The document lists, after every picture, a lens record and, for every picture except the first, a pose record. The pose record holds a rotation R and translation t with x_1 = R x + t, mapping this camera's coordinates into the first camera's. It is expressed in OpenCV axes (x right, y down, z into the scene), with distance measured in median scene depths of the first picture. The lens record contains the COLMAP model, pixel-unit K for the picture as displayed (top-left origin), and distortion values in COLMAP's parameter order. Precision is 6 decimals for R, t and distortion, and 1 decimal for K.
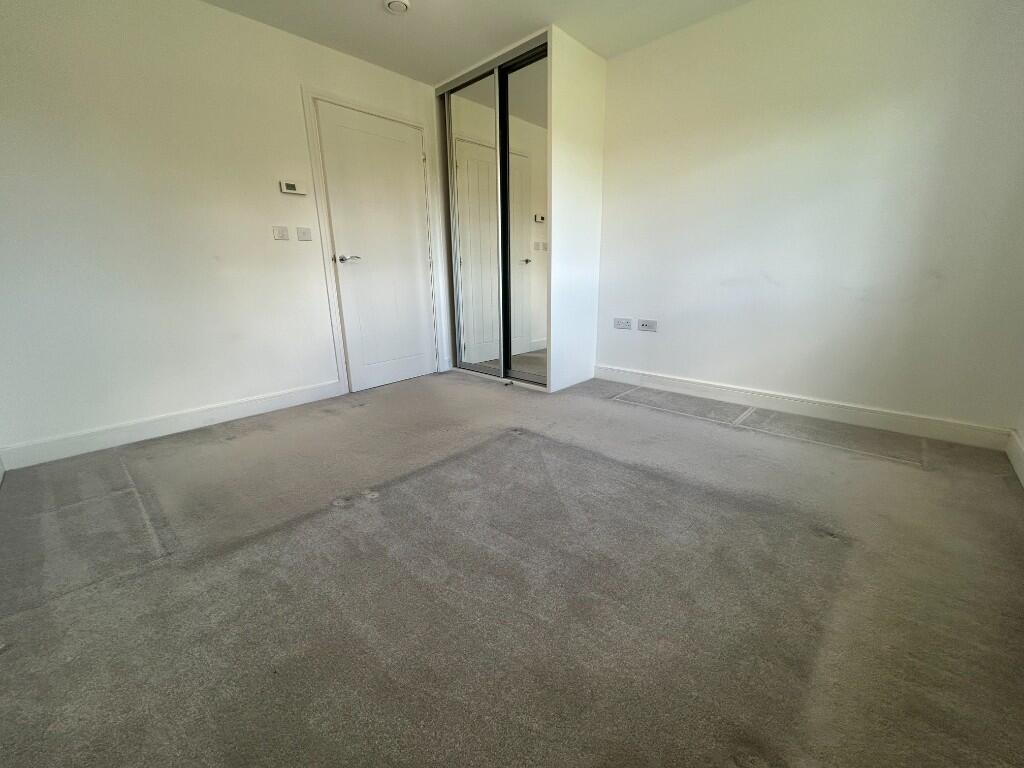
lens RADIAL K [[412.0, 0, 512.0], [0, 412.0, 384.0], [0, 0, 1]] dist [-0.000915, 0.000713]
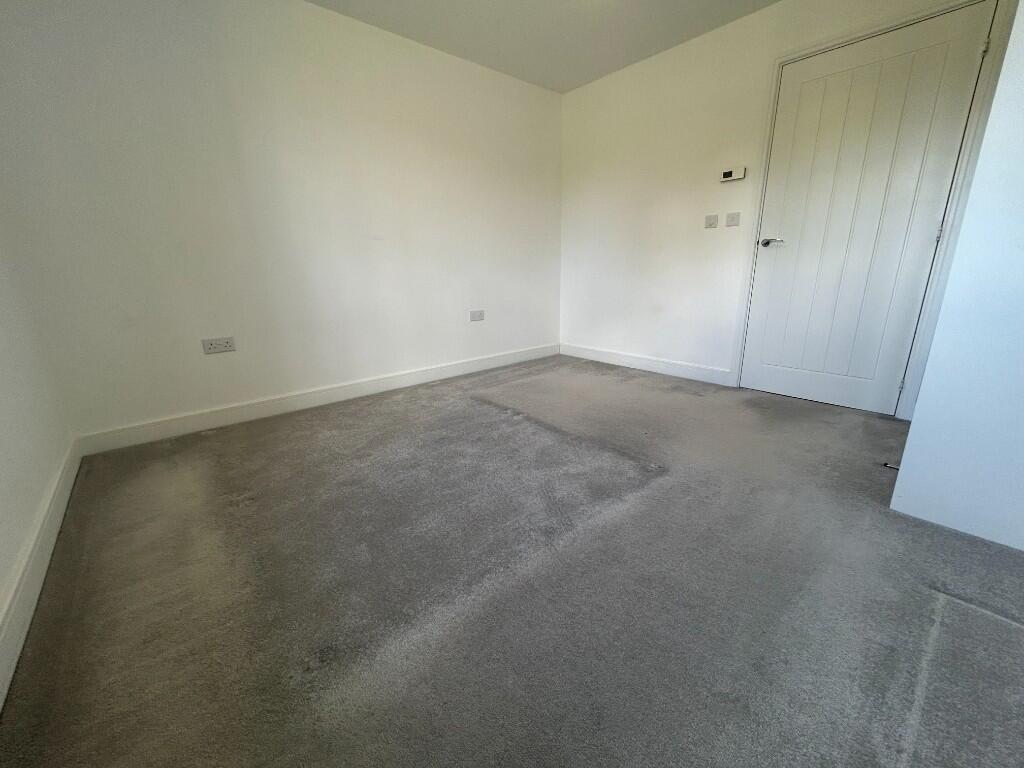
lens RADIAL K [[412.0, 0, 512.0], [0, 412.0, 384.0], [0, 0, 1]] dist [-0.000915, 0.000713]
pose [[-0.024795, 0.302787, -0.952736, 0.590465], [-0.257917, 0.918827, 0.298723, -0.154737], [0.965849, 0.253133, 0.055311, 0.522328]]
